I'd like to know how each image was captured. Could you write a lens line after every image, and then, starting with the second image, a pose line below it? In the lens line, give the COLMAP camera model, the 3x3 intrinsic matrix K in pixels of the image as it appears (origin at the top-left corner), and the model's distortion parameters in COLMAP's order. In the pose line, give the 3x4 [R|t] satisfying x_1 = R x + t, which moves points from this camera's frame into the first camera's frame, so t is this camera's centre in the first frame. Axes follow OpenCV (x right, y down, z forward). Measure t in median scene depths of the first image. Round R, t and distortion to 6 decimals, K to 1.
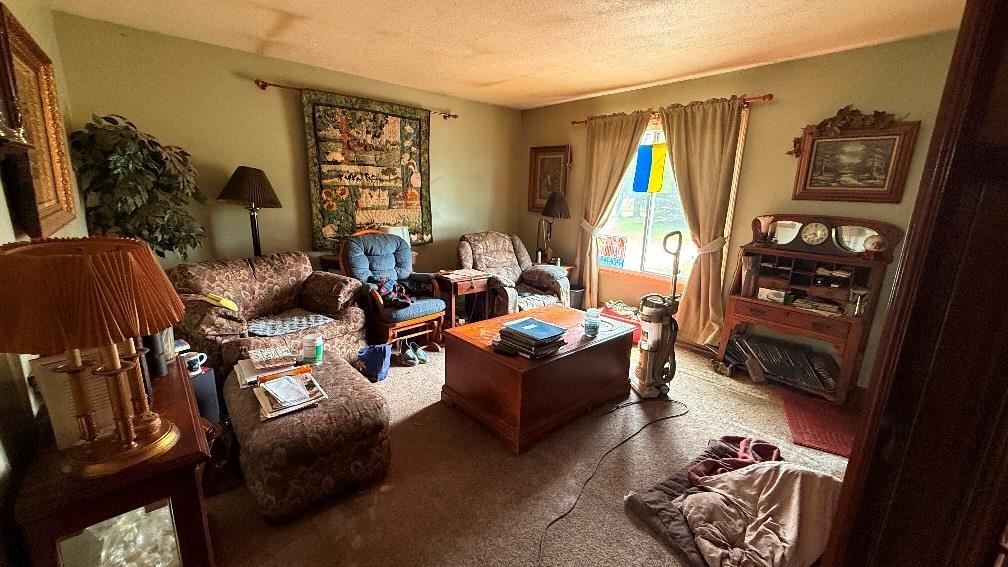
lens RADIAL K [[400.9, 0, 504.0], [0, 400.9, 283.5], [0, 0, 1]] dist [-0.002001, 0.000223]
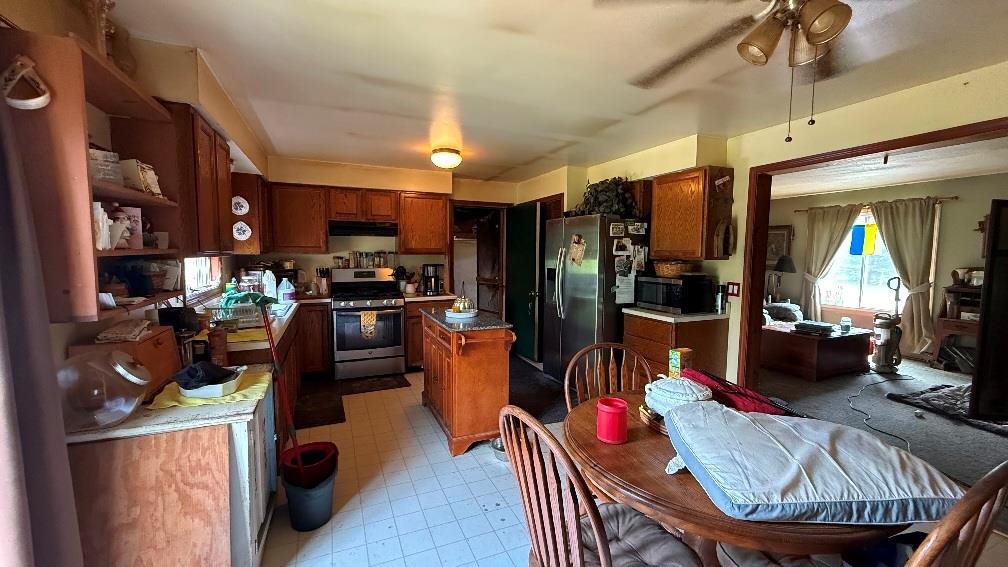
lens RADIAL K [[400.9, 0, 504.0], [0, 400.9, 283.5], [0, 0, 1]] dist [-0.002001, 0.000223]
pose [[0.951960, 0.001030, -0.306221, -0.566935], [-0.047054, 0.988610, -0.142953, 0.194611], [0.302586, 0.150495, 0.941166, -0.994763]]
